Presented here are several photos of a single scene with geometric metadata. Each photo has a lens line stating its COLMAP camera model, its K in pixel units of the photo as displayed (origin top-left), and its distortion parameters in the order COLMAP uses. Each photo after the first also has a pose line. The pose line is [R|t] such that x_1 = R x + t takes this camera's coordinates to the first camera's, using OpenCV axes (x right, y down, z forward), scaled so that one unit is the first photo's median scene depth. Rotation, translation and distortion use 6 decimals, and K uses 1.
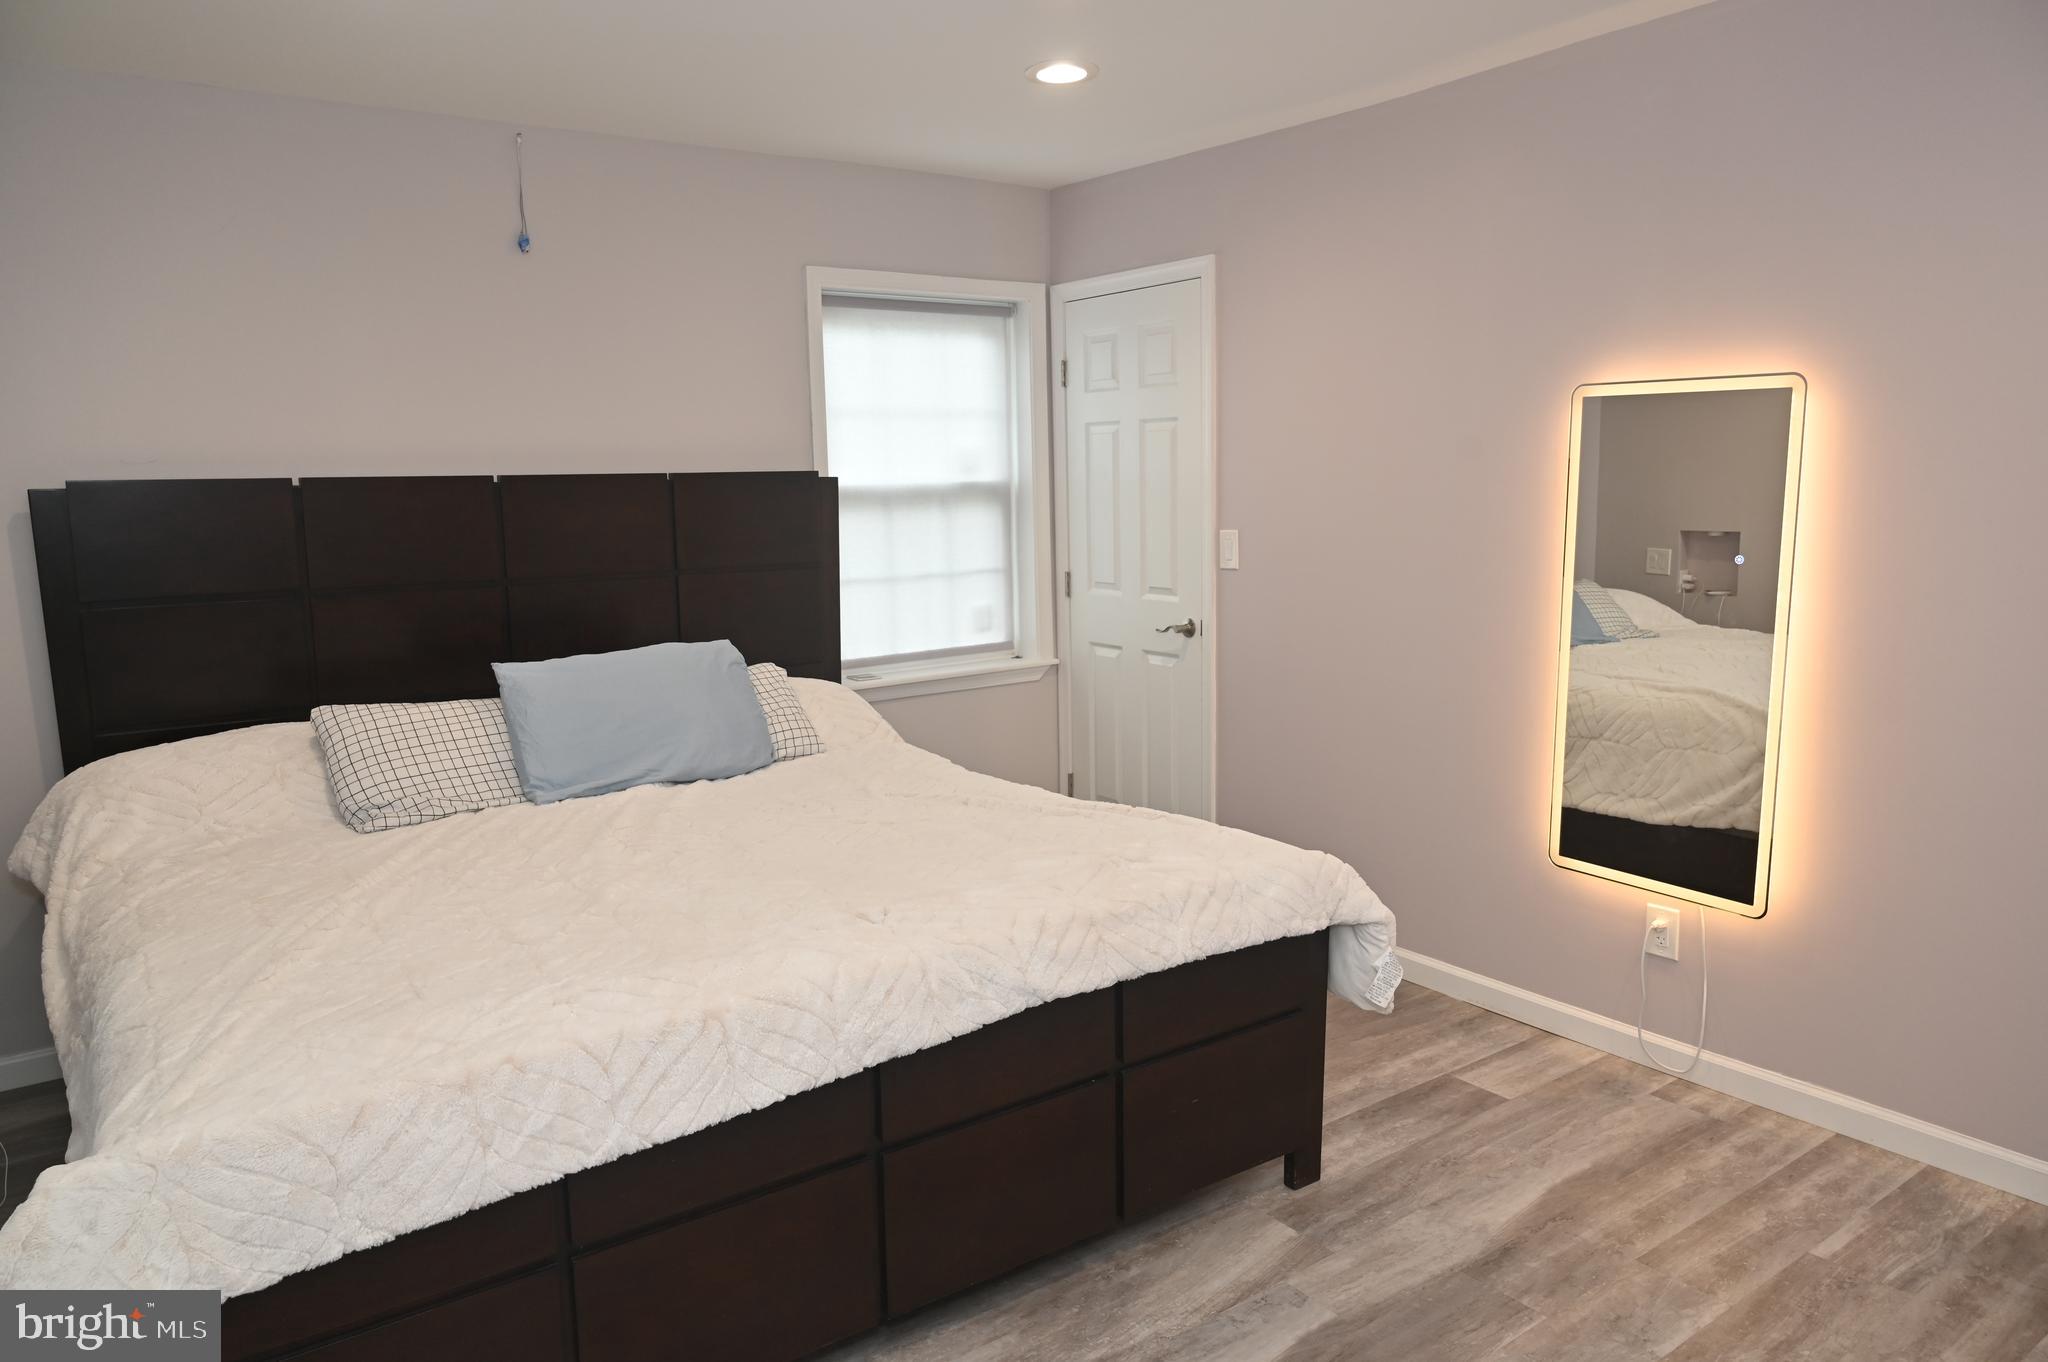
lens RADIAL K [[1362.9, 0, 1027.6], [0, 1362.9, 676.6], [0, 0, 1]] dist [0.004490, -0.000359]
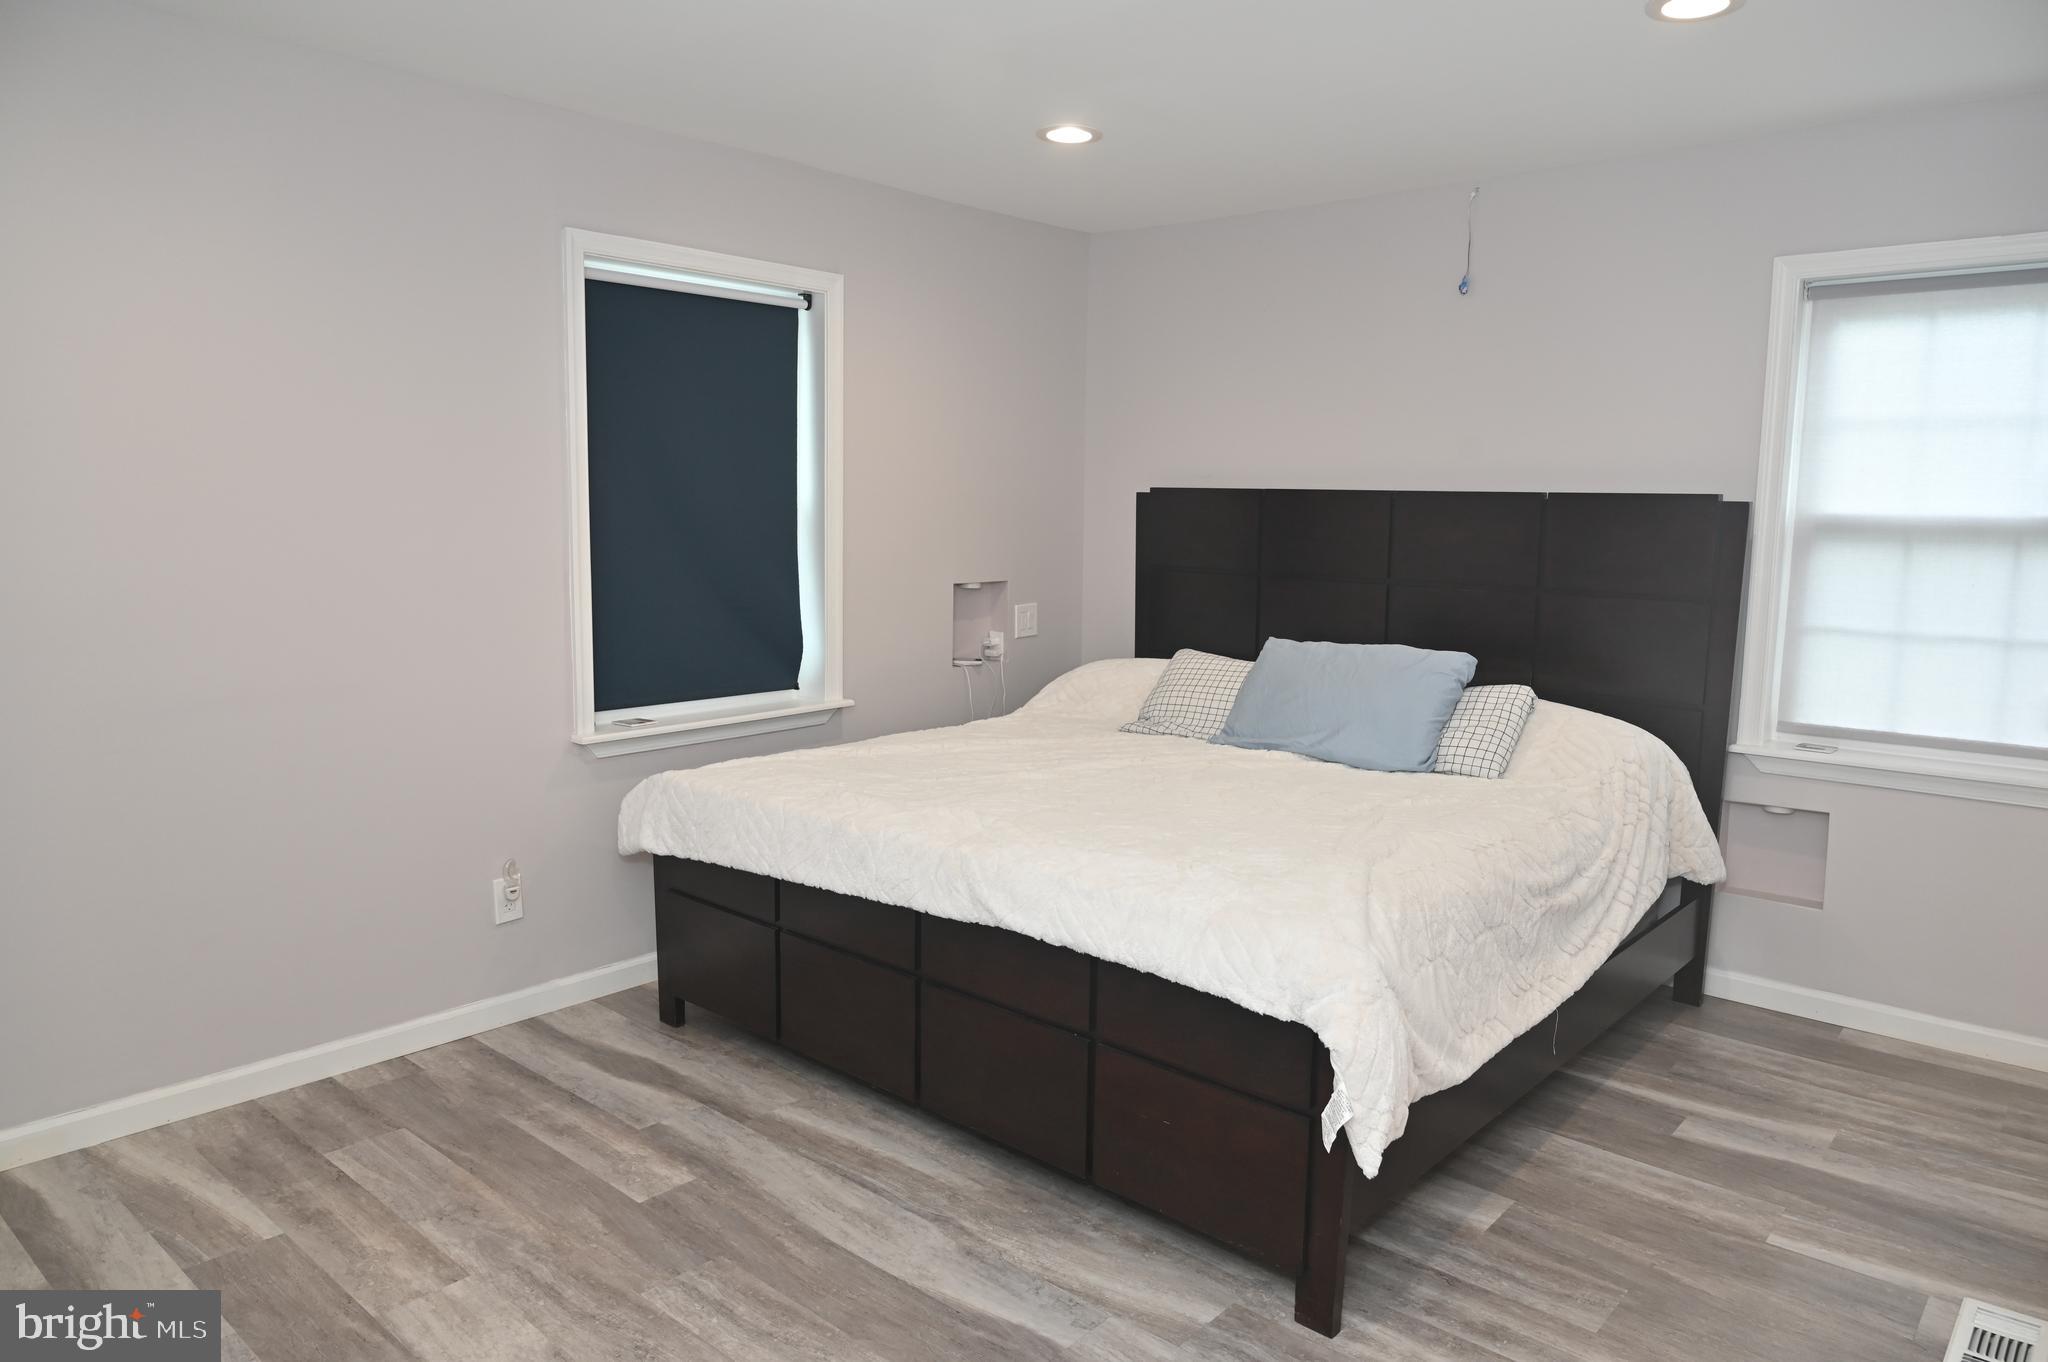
lens RADIAL K [[1362.9, 0, 1026.3], [0, 1362.9, 683.6], [0, 0, 1]] dist [0.004490, -0.000359]
pose [[0.222972, 0.156342, -0.962206, 0.762027], [-0.165241, 0.978833, 0.120752, -0.079908], [0.960718, 0.132071, 0.244086, 0.466258]]
